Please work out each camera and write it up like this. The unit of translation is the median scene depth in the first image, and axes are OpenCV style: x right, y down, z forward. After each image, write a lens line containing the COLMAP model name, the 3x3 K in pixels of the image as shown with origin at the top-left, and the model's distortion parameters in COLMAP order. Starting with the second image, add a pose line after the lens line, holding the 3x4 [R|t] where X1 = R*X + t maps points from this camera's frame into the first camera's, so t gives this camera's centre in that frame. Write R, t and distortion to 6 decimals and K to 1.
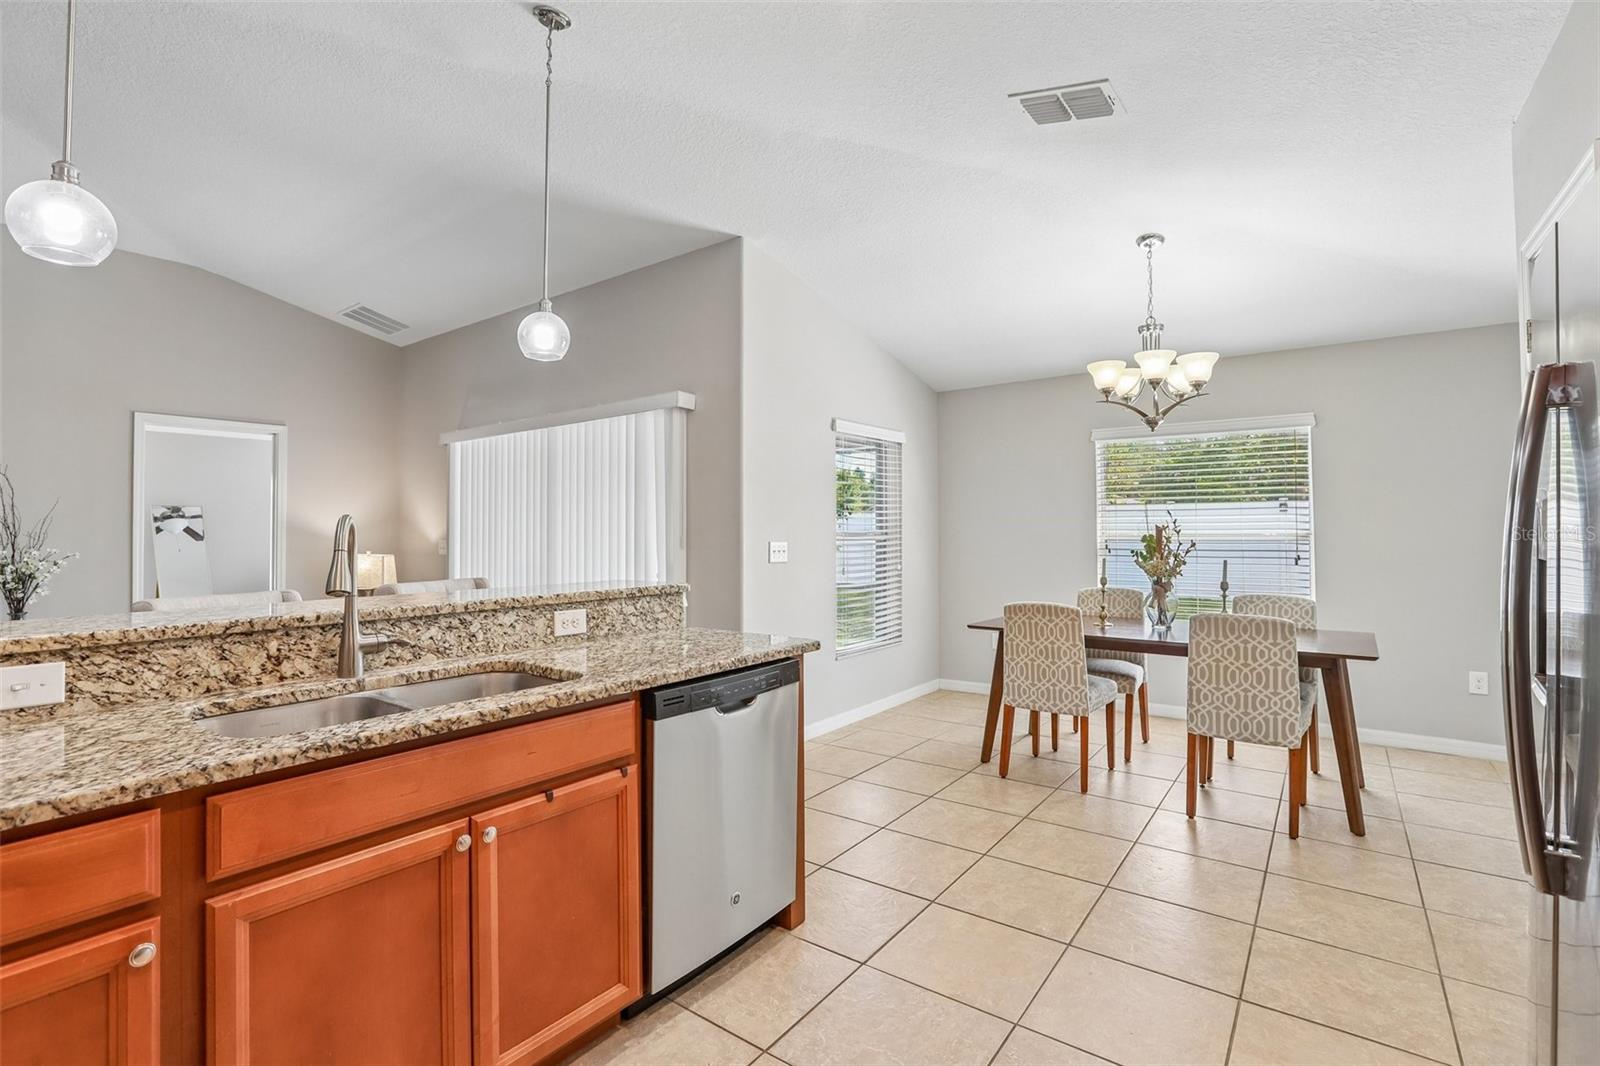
lens RADIAL K [[738.2, 0, 790.9], [0, 738.2, 526.6], [0, 0, 1]] dist [-0.051092, 0.025998]
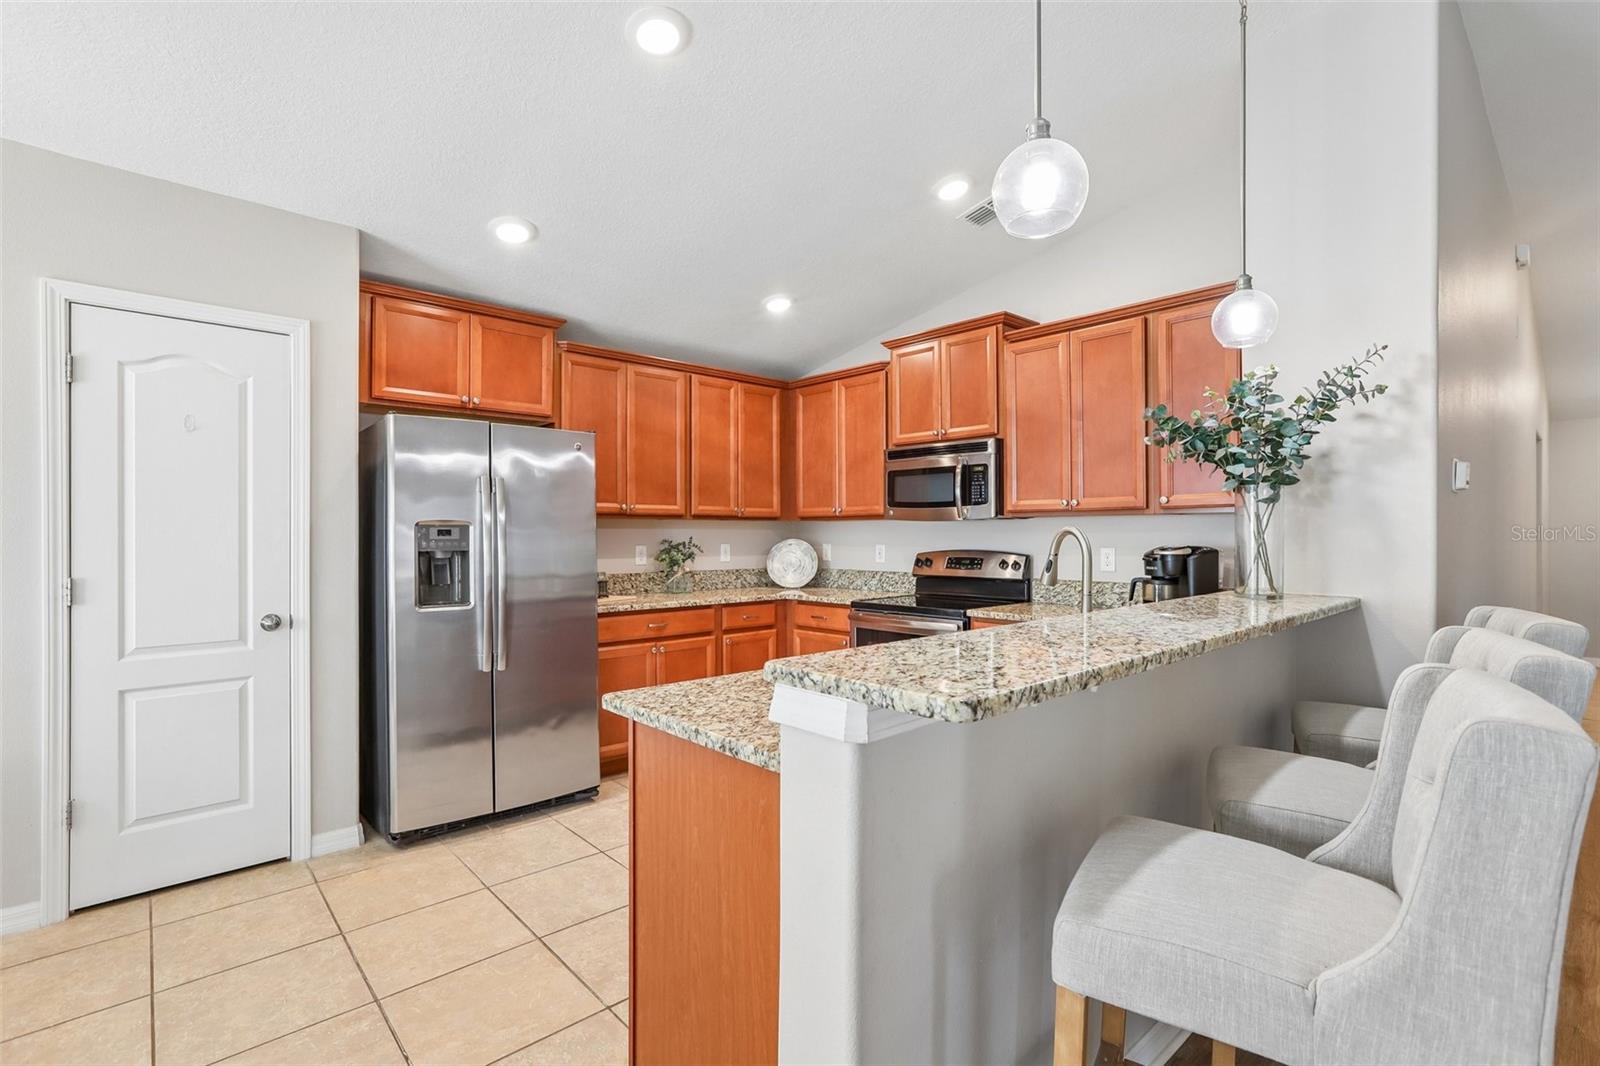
lens RADIAL K [[738.9, 0, 789.8], [0, 738.9, 535.8], [0, 0, 1]] dist [-0.041951, 0.026447]
pose [[-0.979958, 0.001191, 0.199202, -0.315127], [0.000383, 0.999992, -0.004096, 0.004011], [-0.199205, -0.003938, -0.979950, 1.883838]]
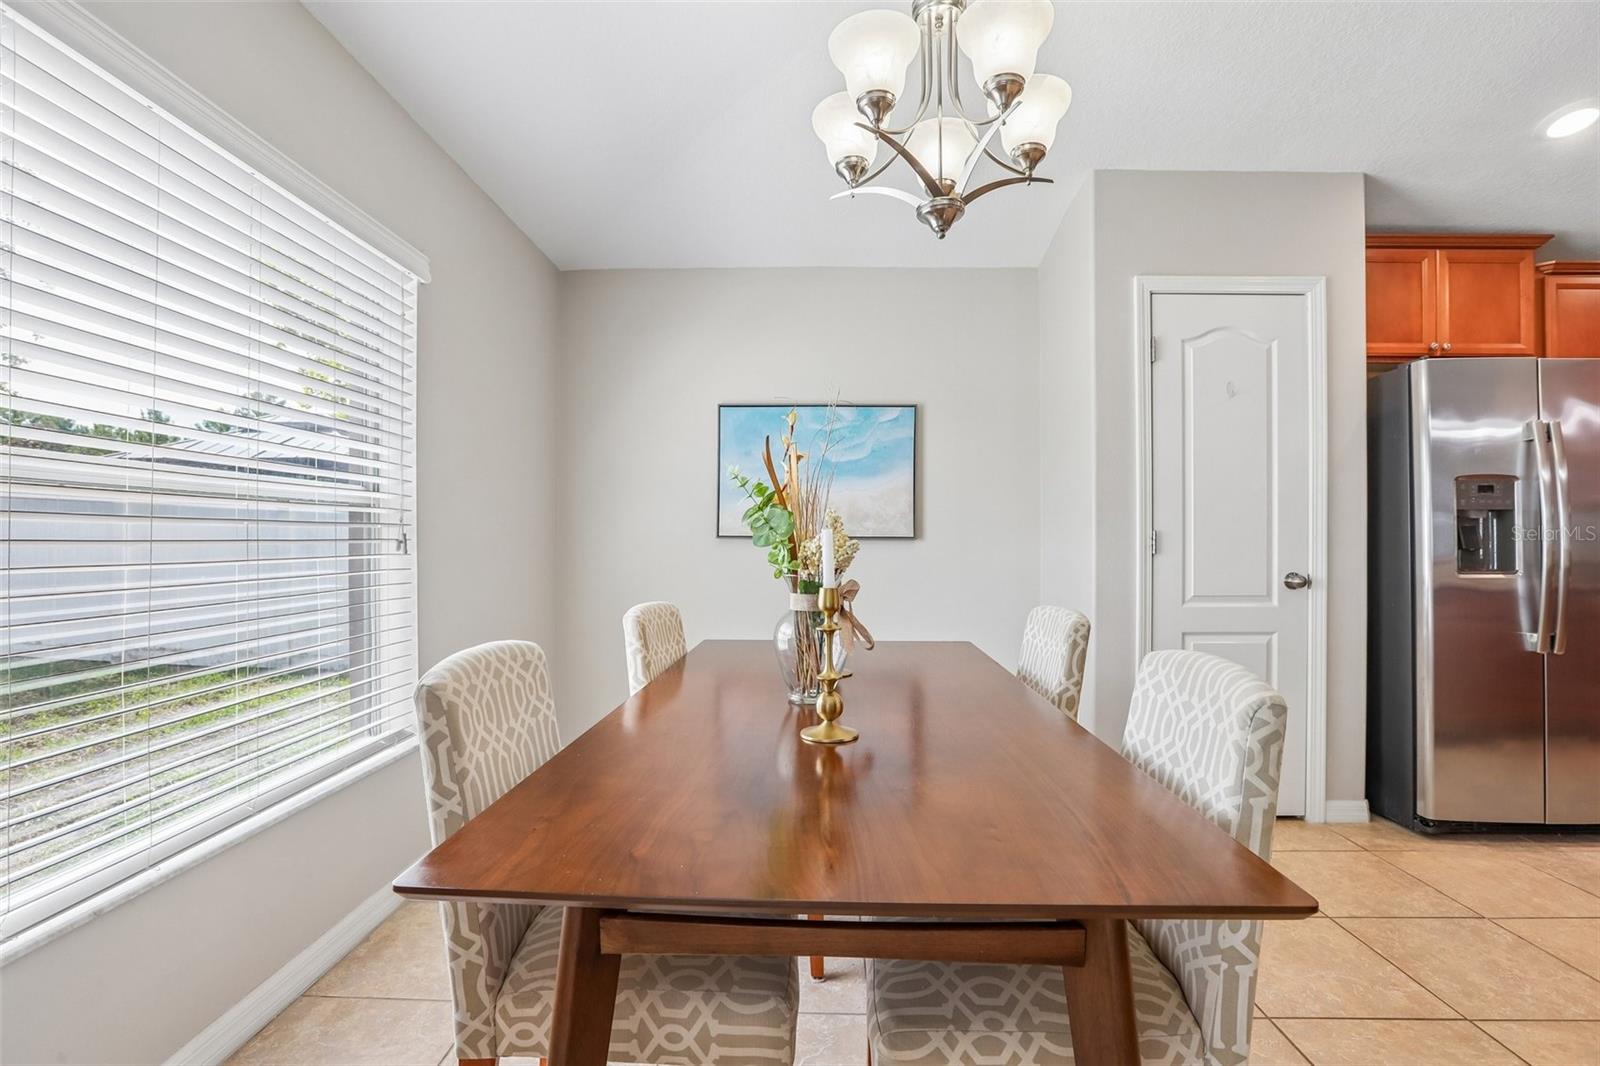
lens RADIAL K [[725.8, 0, 796.4], [0, 725.8, 536.6], [0, 0, 1]] dist [-0.050613, 0.018008]
pose [[-0.574235, 0.001394, 0.818690, 0.332308], [-0.007787, 0.999944, -0.007164, 0.092491], [-0.818654, -0.010489, -0.574192, 2.272667]]
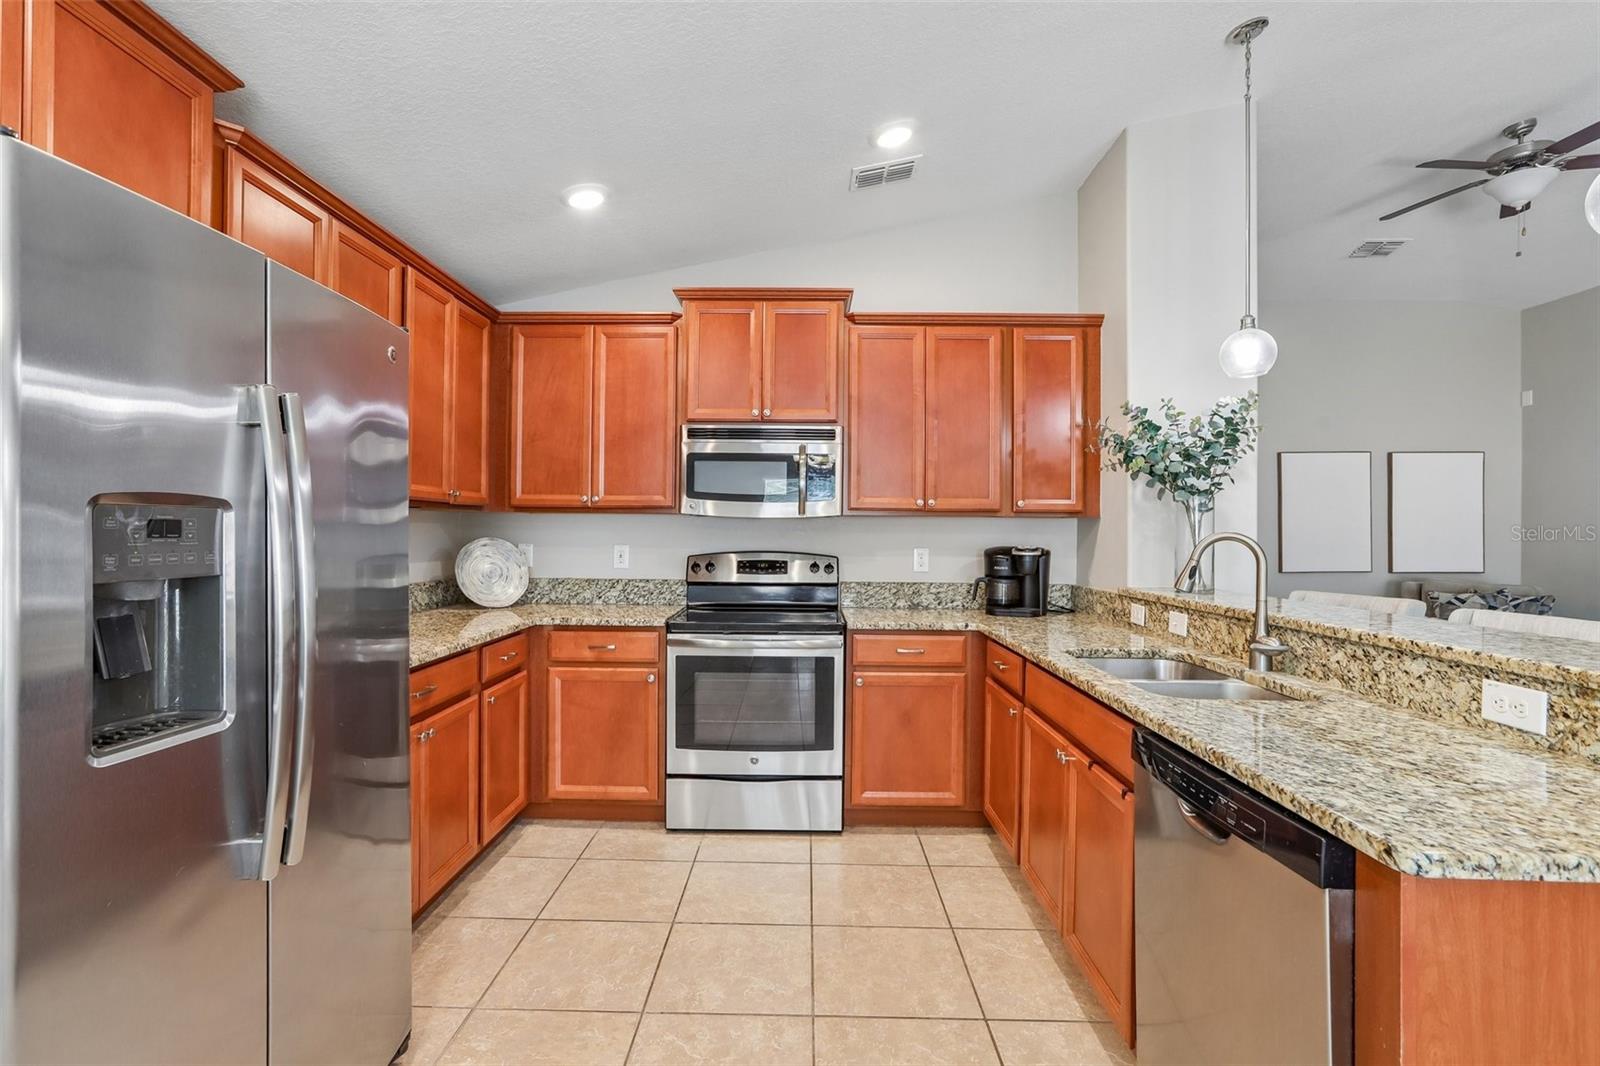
lens RADIAL K [[738.2, 0, 790.9], [0, 738.2, 526.6], [0, 0, 1]] dist [-0.051092, 0.025998]
pose [[-0.813054, -0.010389, -0.582095, 0.578833], [-0.005608, 0.999934, -0.010015, -0.006846], [0.582161, -0.004878, -0.813059, 1.267282]]
